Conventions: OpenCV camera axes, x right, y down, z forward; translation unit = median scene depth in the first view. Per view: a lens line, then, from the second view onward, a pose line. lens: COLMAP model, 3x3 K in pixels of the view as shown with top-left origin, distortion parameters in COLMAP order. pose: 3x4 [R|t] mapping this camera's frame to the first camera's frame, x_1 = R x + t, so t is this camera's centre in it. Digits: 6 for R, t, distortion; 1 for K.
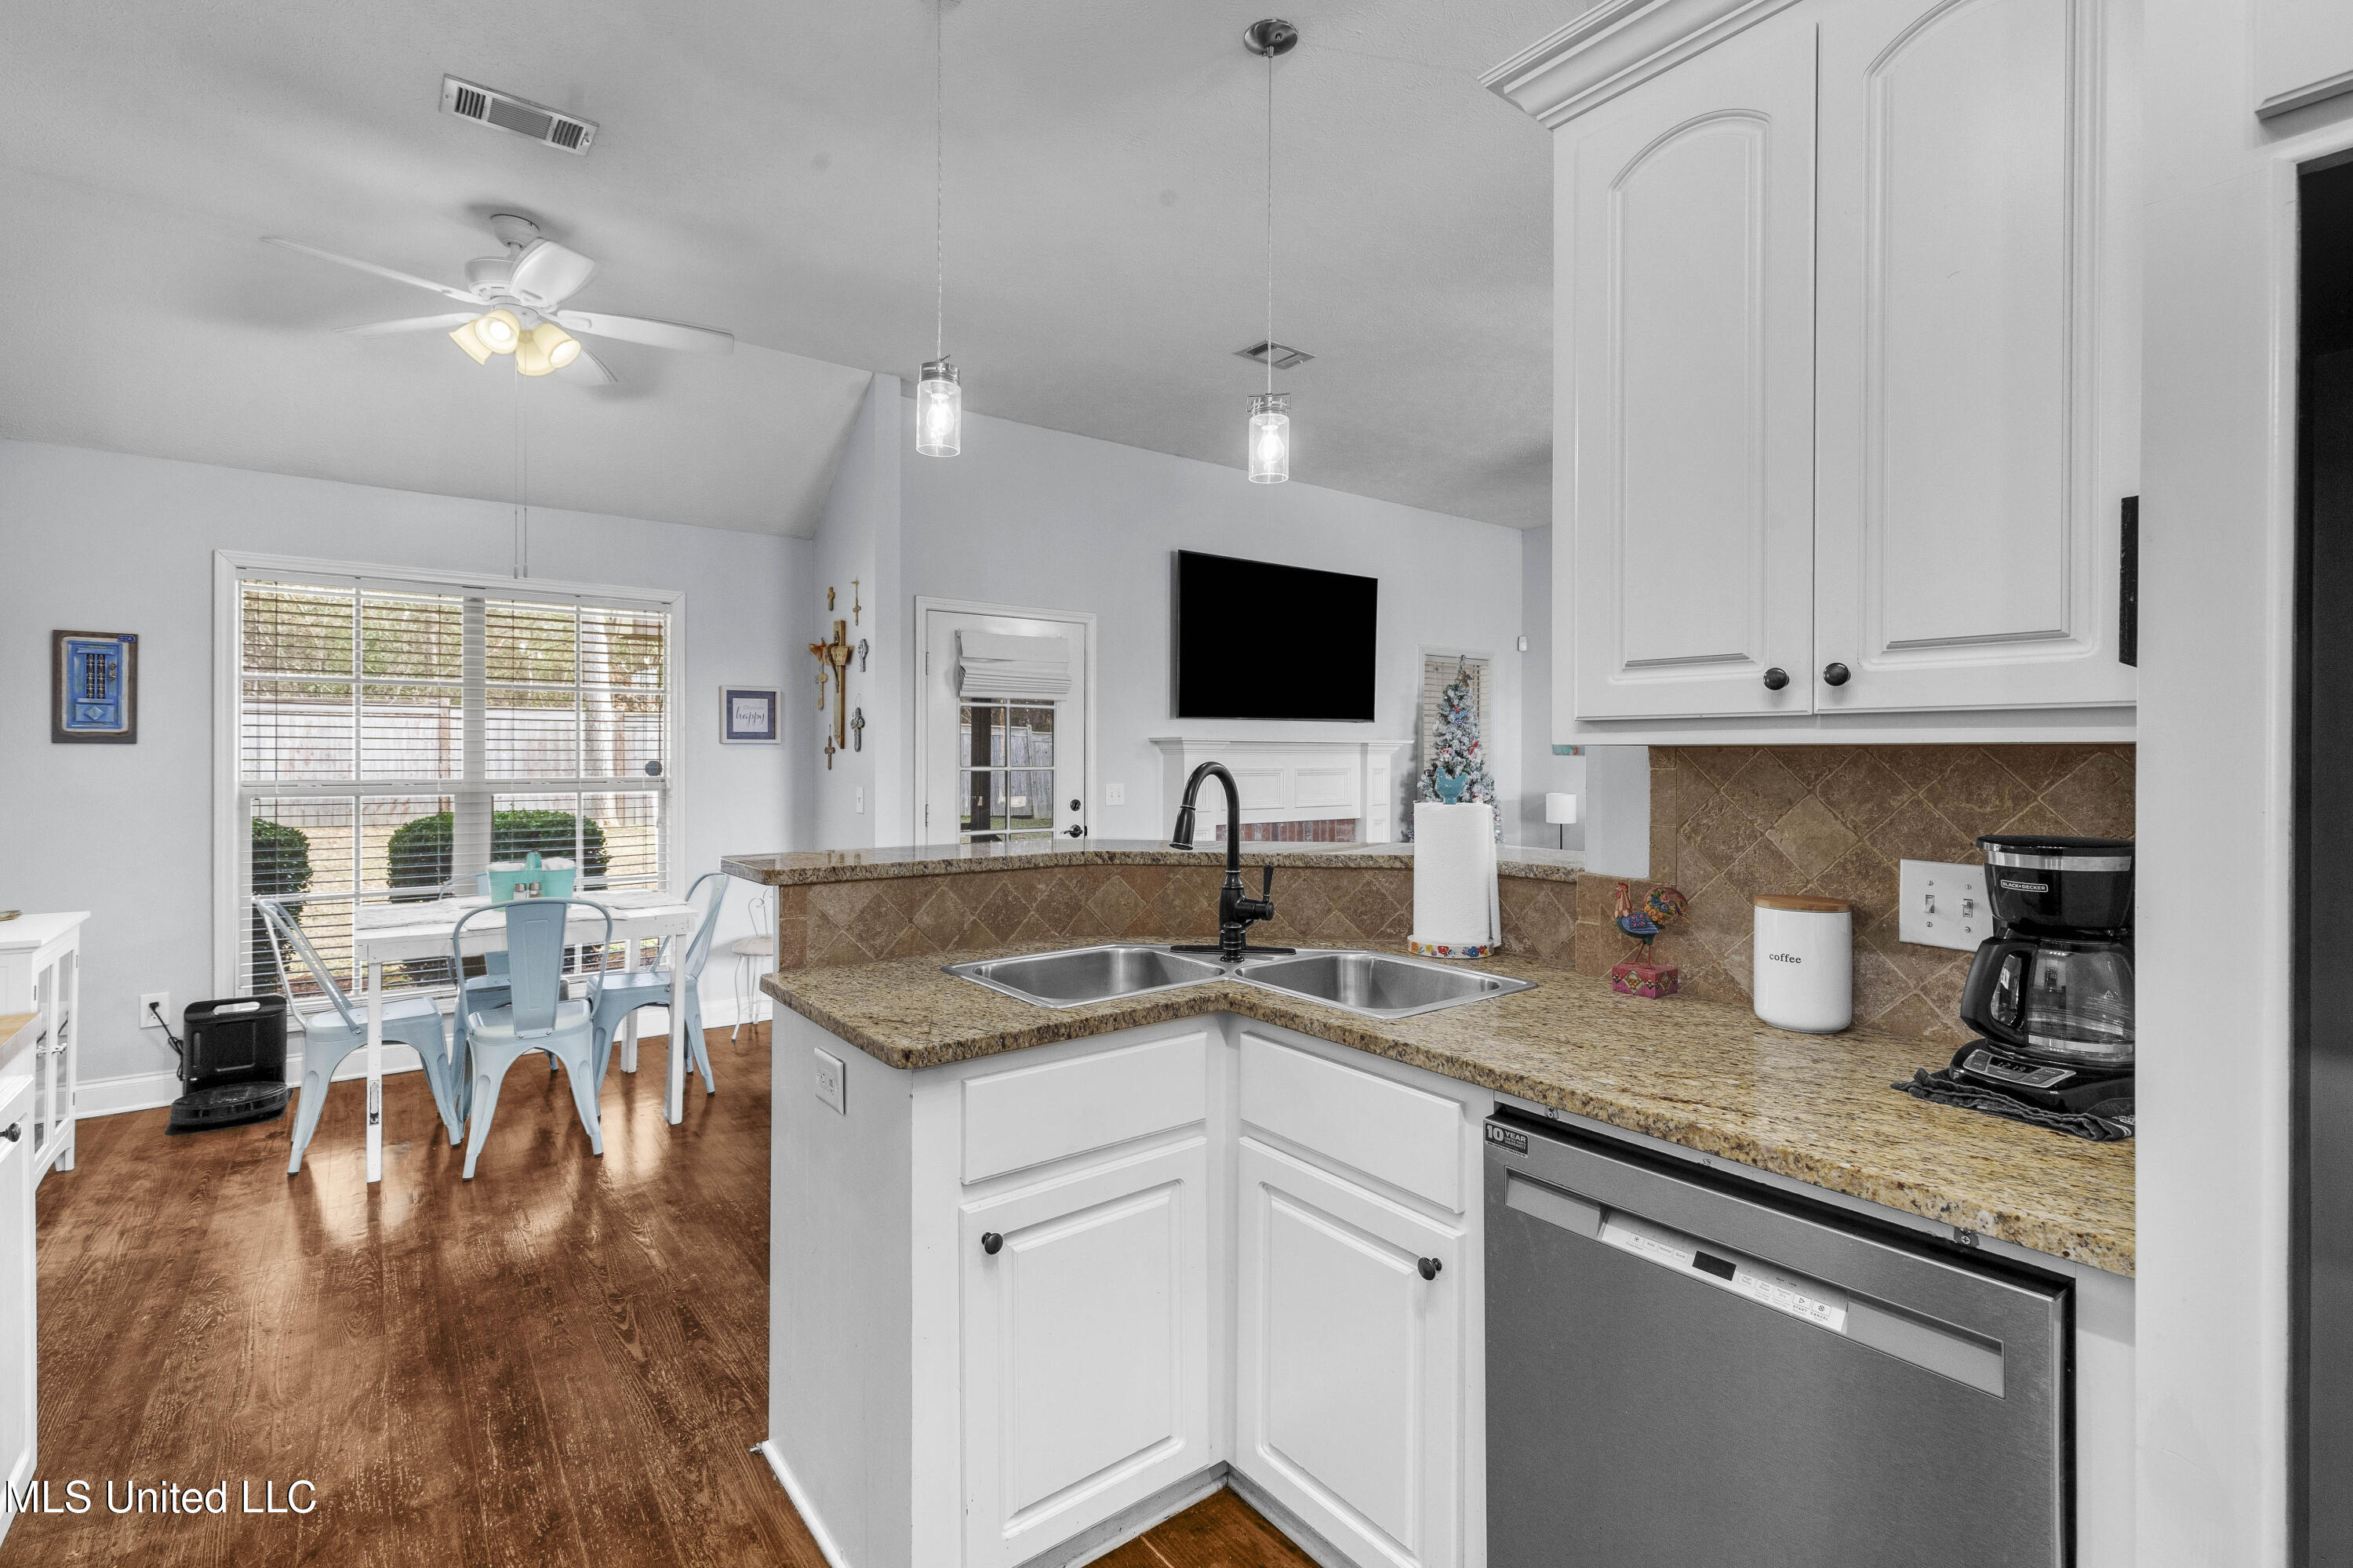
lens RADIAL K [[1070.4, 0, 1171.2], [0, 1070.4, 793.6], [0, 0, 1]] dist [0.001142, -0.000210]
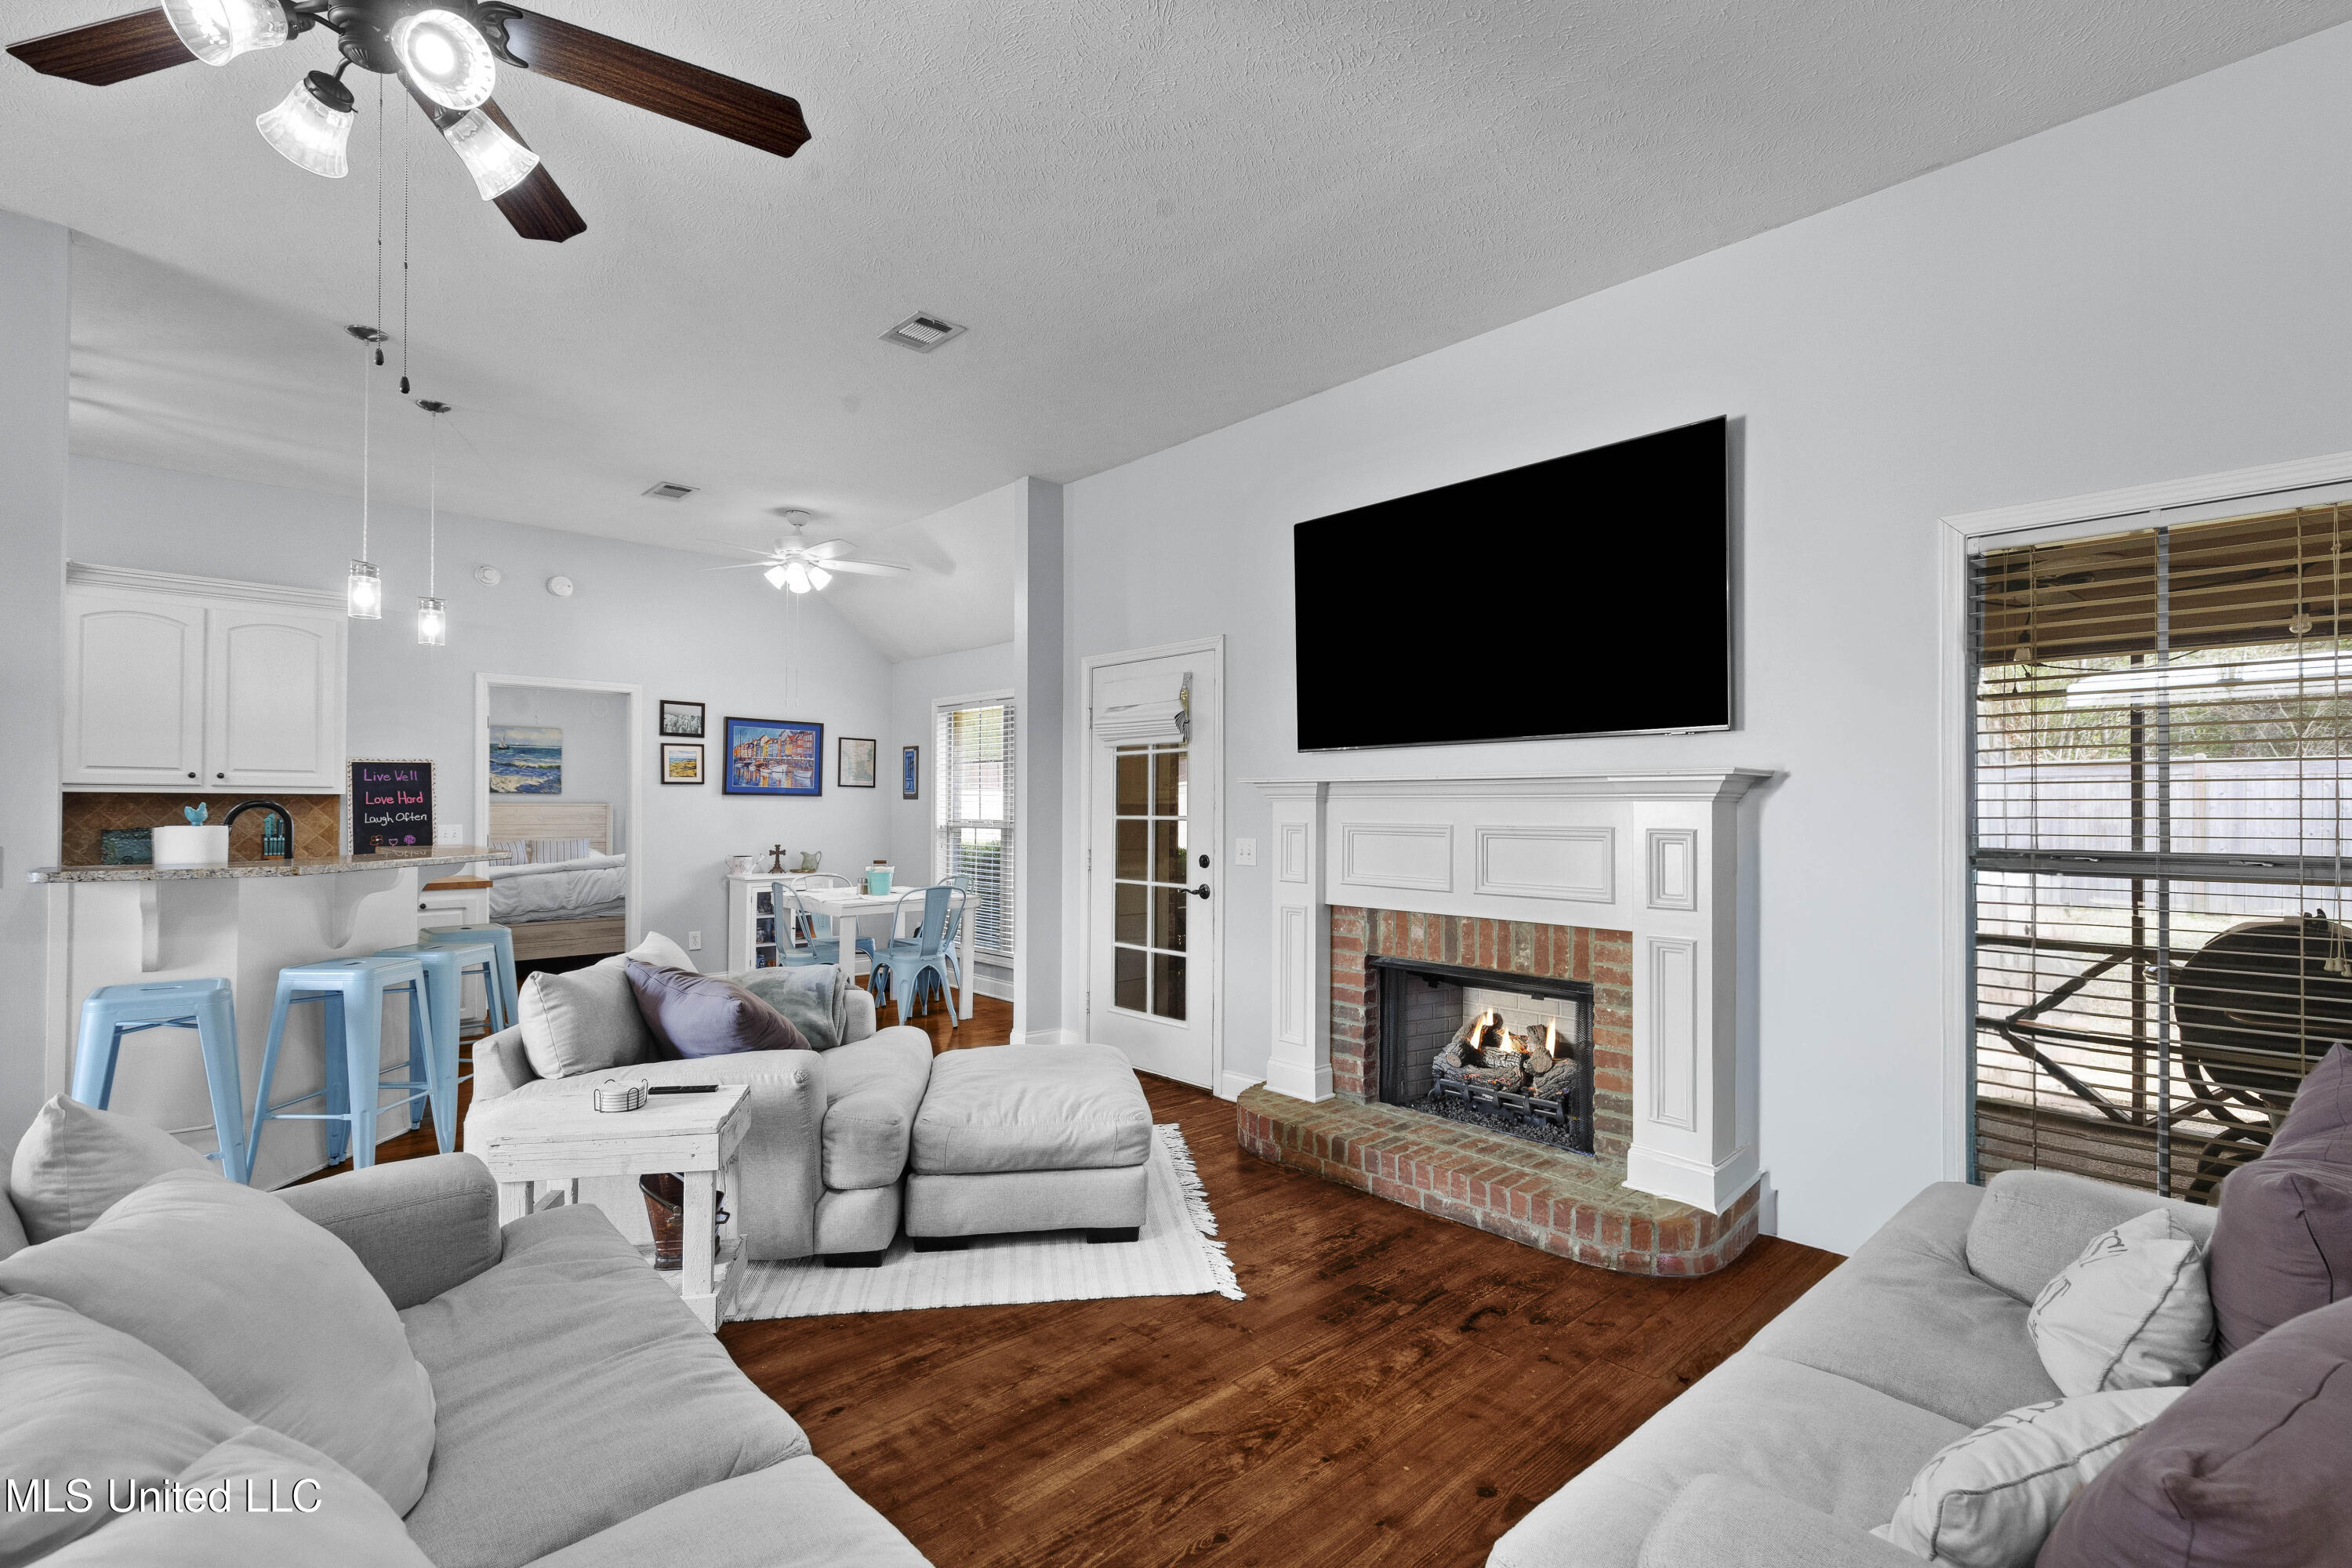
lens RADIAL K [[1069.9, 0, 1170.7], [0, 1069.9, 793.6], [0, 0, 1]] dist [0.001142, -0.000210]
pose [[0.090244, -0.018119, -0.995755, 0.904689], [-0.044852, 0.998746, -0.022238, -0.027646], [0.994909, 0.046669, 0.089318, 1.068145]]
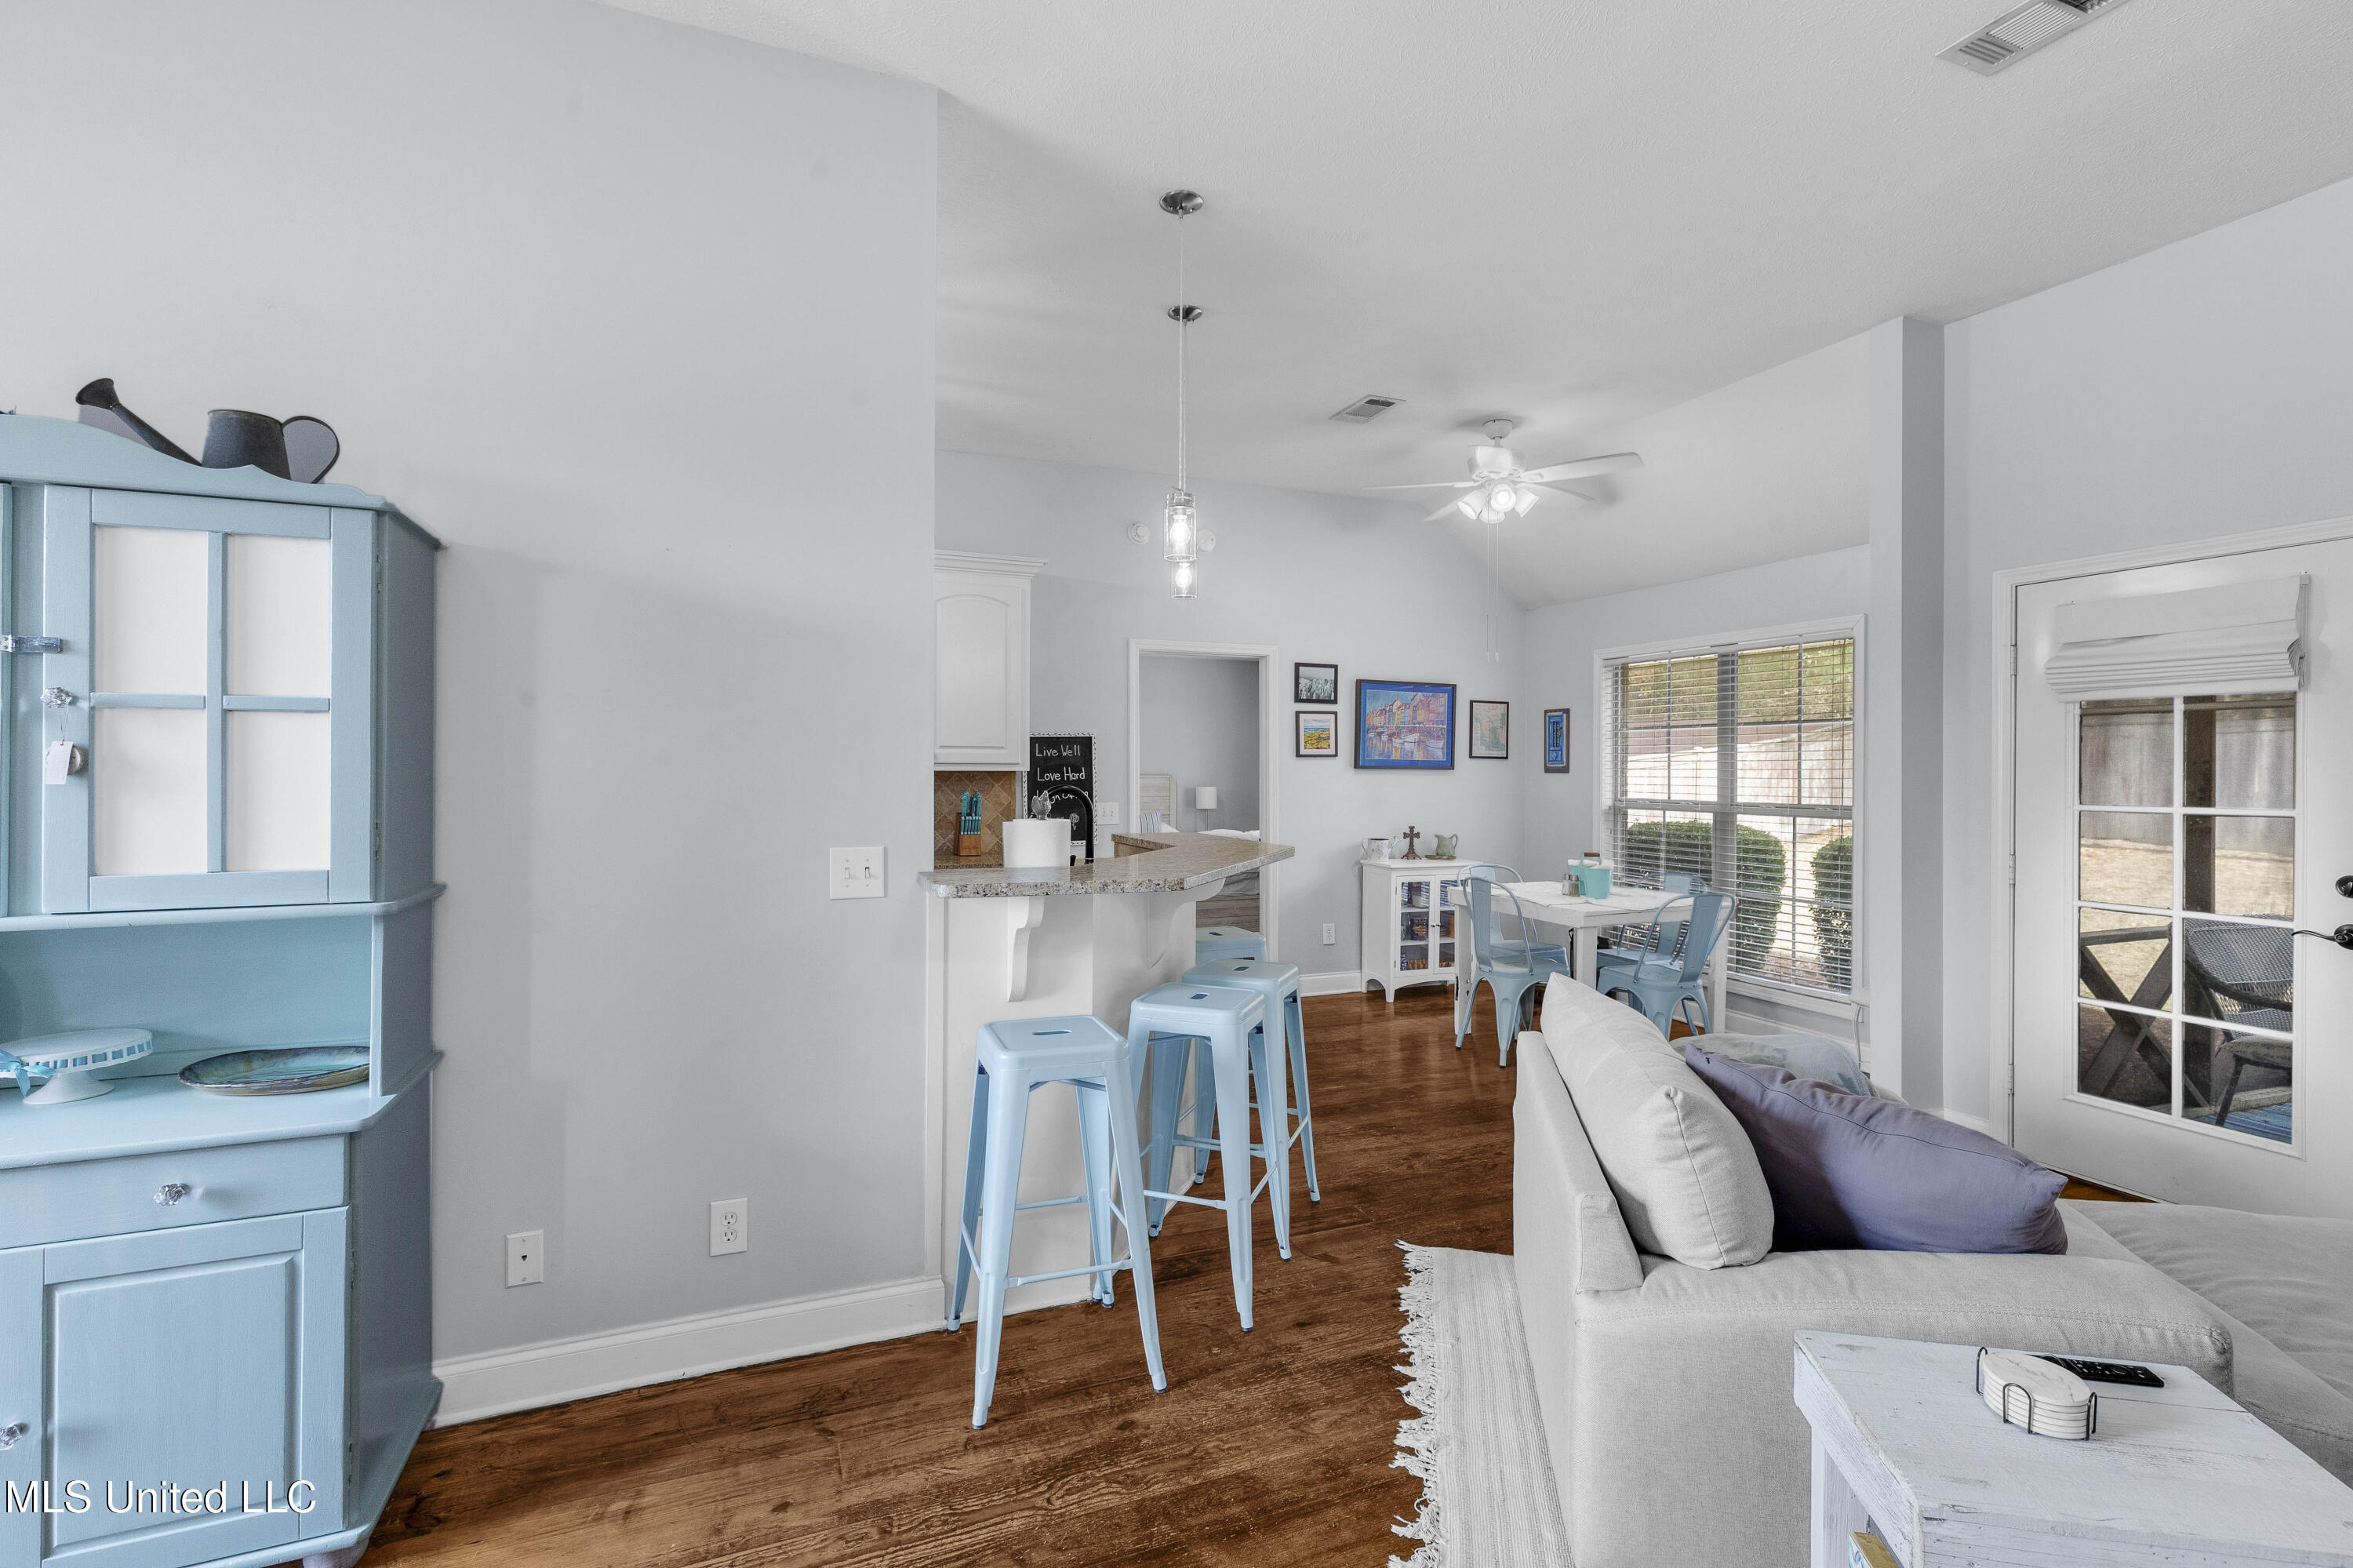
lens RADIAL K [[1079.4, 0, 1171.9], [0, 1079.4, 769.7], [0, 0, 1]] dist [0.004302, 0.000190]
pose [[-0.281339, -0.008084, -0.959574, 0.683759], [-0.046441, 0.998908, 0.005201, -0.026374], [0.958484, 0.046026, -0.281407, 0.726208]]
